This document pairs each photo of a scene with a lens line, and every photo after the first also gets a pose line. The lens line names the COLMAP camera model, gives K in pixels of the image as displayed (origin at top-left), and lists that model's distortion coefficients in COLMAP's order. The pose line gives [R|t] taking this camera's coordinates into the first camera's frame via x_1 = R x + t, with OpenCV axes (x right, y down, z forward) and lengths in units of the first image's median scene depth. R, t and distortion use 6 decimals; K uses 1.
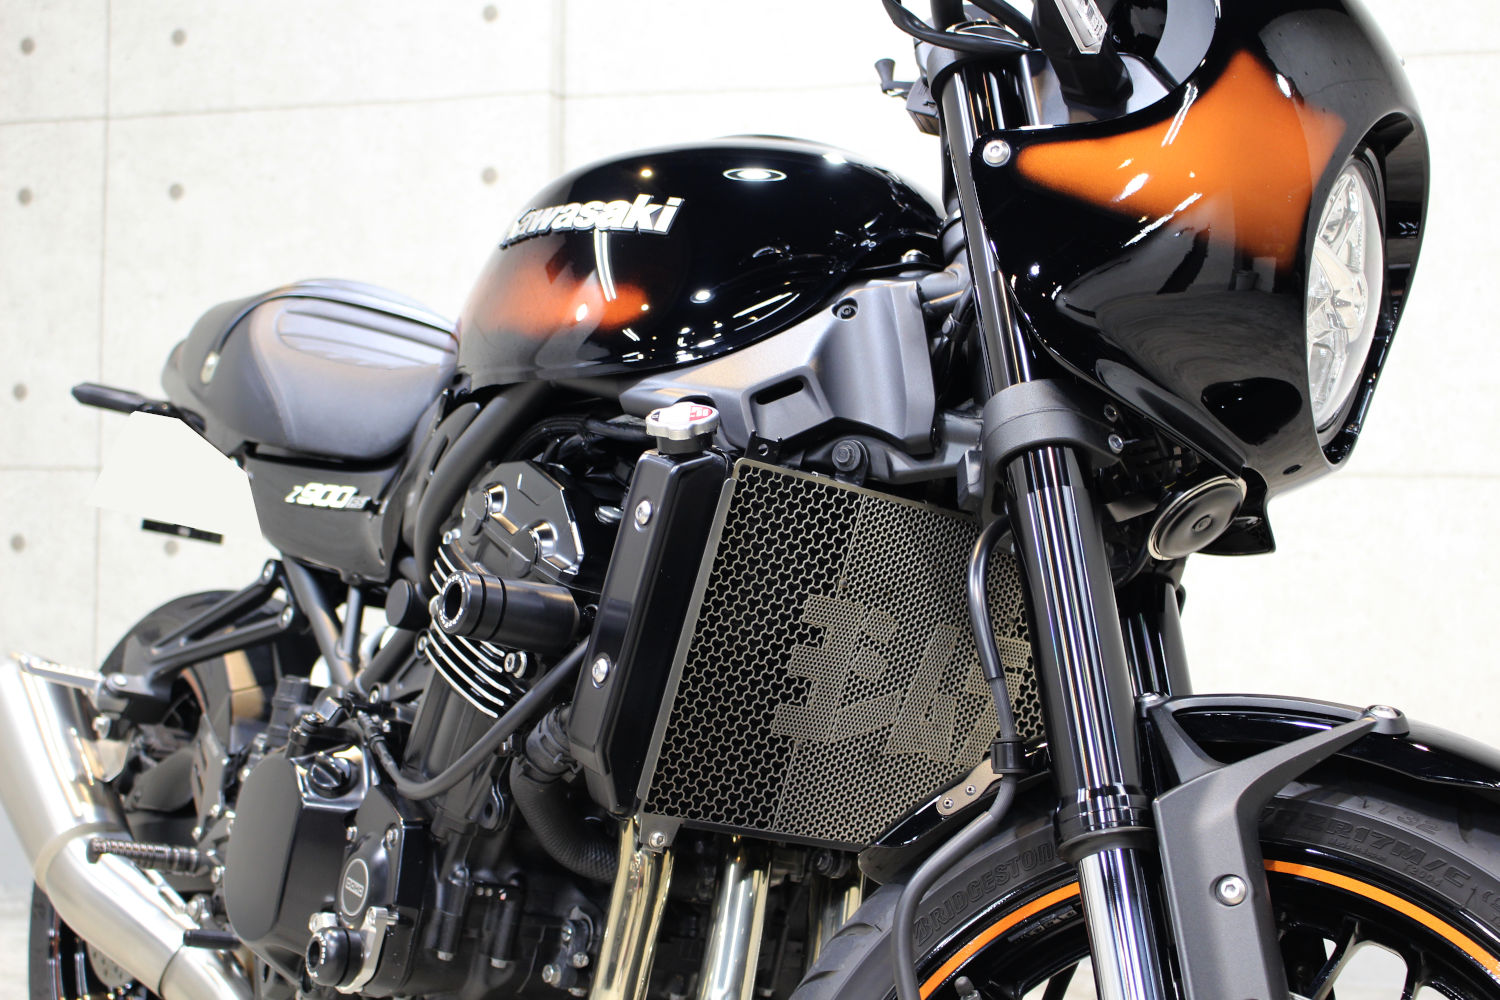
lens RADIAL K [[2216.7, 0, 750.0], [0, 2216.7, 500.0], [0, 0, 1]] dist [0.001851, 0.103793]
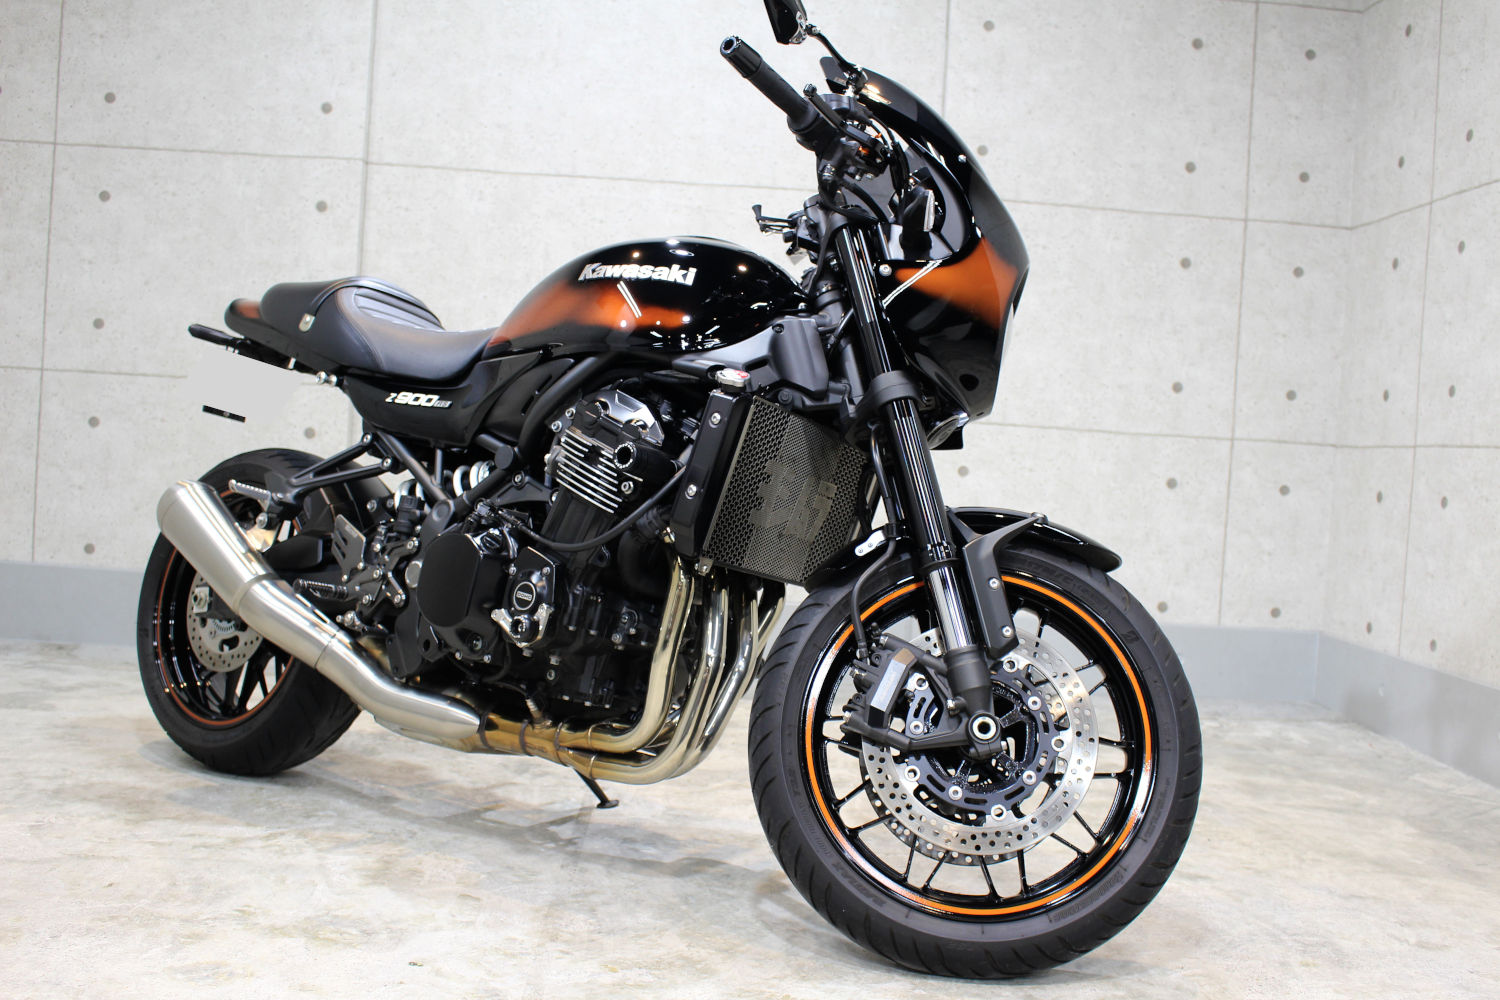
lens RADIAL K [[1447.2, 0, 791.2], [0, 1447.2, 517.5], [0, 0, 1]] dist [-0.132668, 0.162316]
pose [[0.922879, 0.024677, 0.384298, -0.466678], [-0.050392, 0.997102, 0.056988, 0.015962], [-0.381778, -0.071958, 0.921449, -0.304743]]
